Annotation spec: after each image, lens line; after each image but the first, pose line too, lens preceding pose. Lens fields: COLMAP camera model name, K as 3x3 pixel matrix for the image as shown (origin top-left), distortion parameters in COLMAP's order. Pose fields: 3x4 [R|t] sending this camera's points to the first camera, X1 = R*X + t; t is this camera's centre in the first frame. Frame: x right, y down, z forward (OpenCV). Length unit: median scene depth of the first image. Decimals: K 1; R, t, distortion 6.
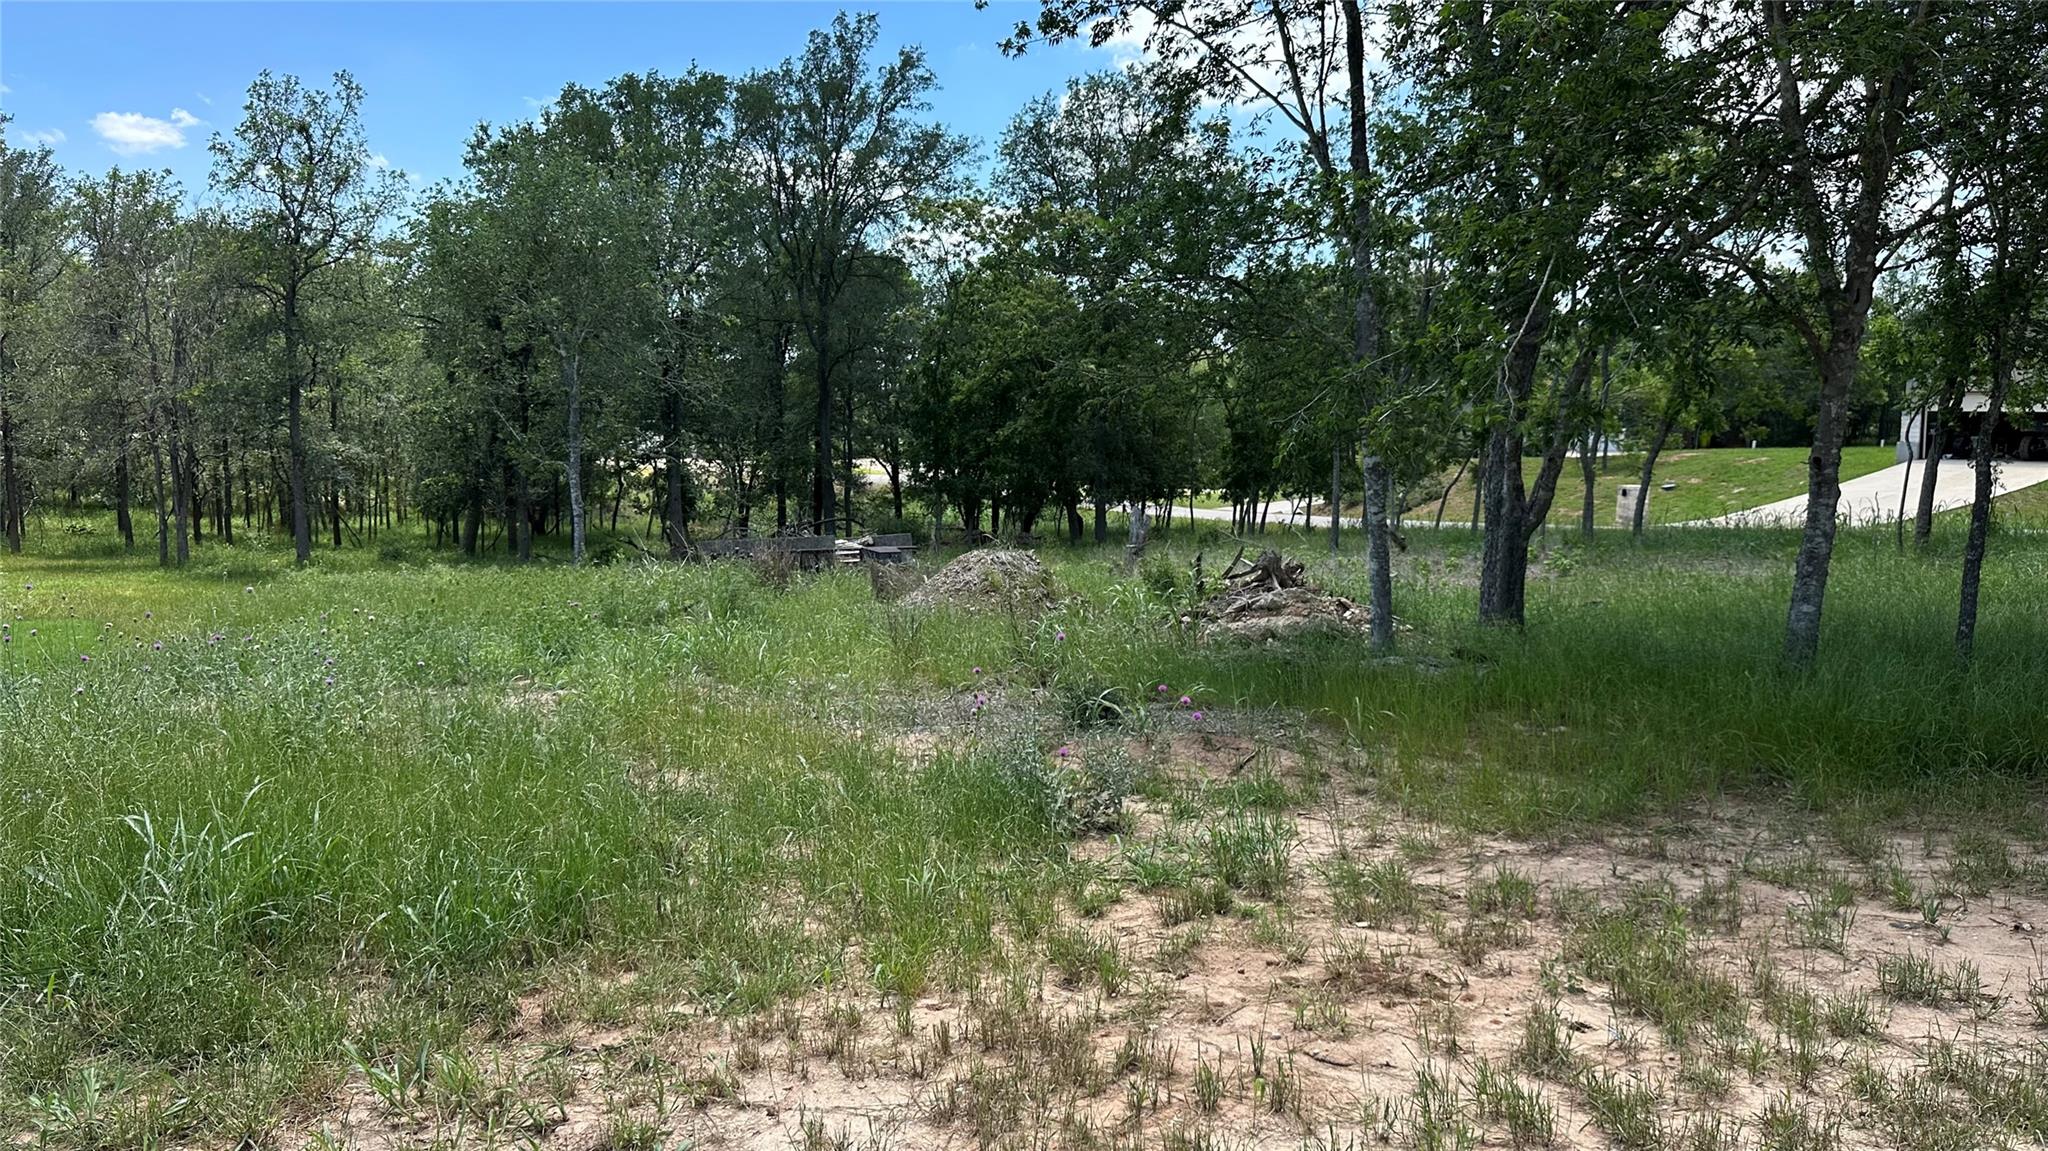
lens RADIAL K [[1408.5, 0, 1030.2], [0, 1408.5, 635.5], [0, 0, 1]] dist [0.024382, -0.026527]
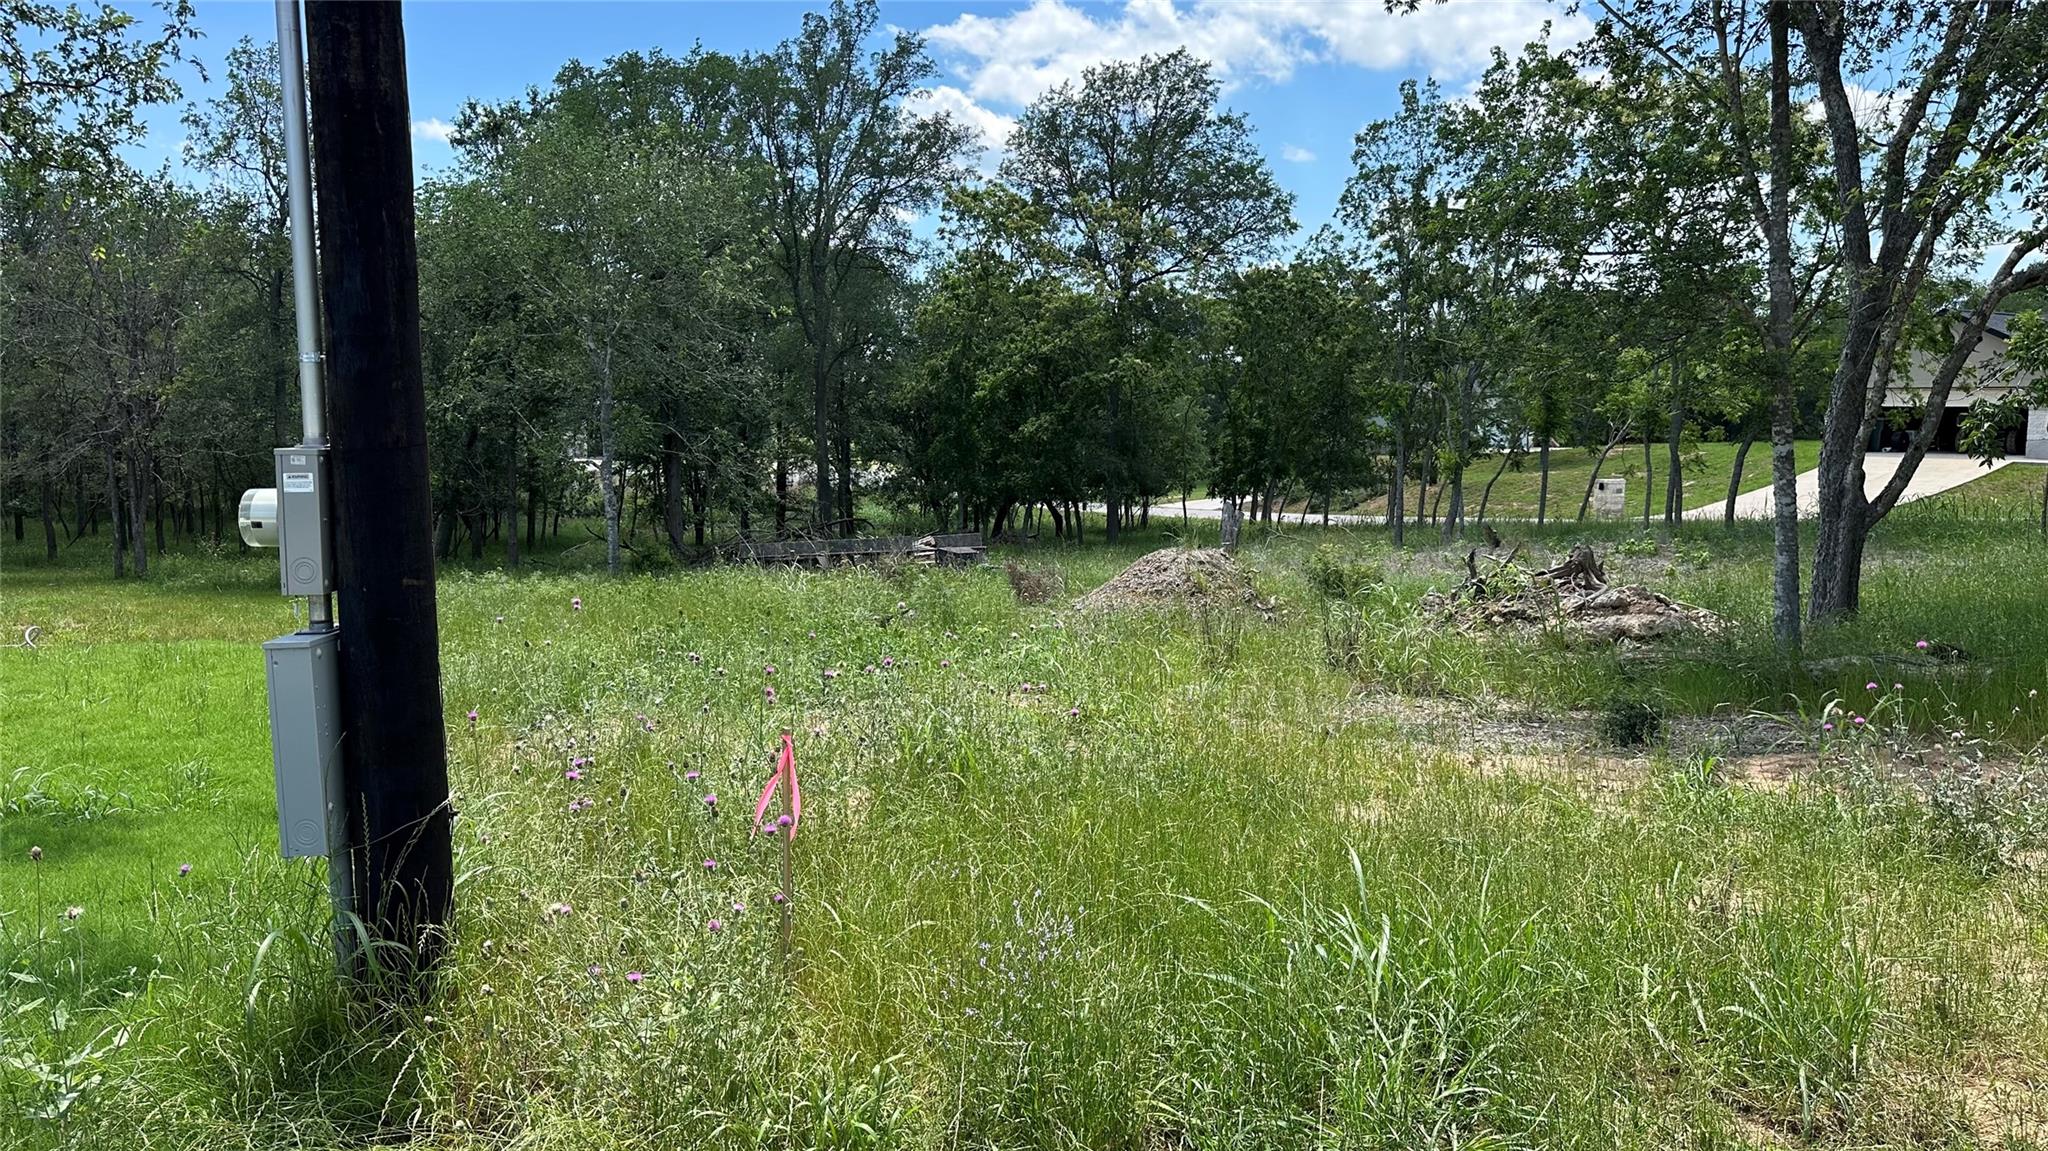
lens RADIAL K [[1408.5, 0, 1034.6], [0, 1408.5, 618.4], [0, 0, 1]] dist [0.024382, -0.026527]
pose [[0.994633, -0.016327, 0.102174, -0.320862], [0.017540, 0.999786, -0.010988, -0.007924], [-0.101973, 0.012721, 0.994706, 0.096415]]
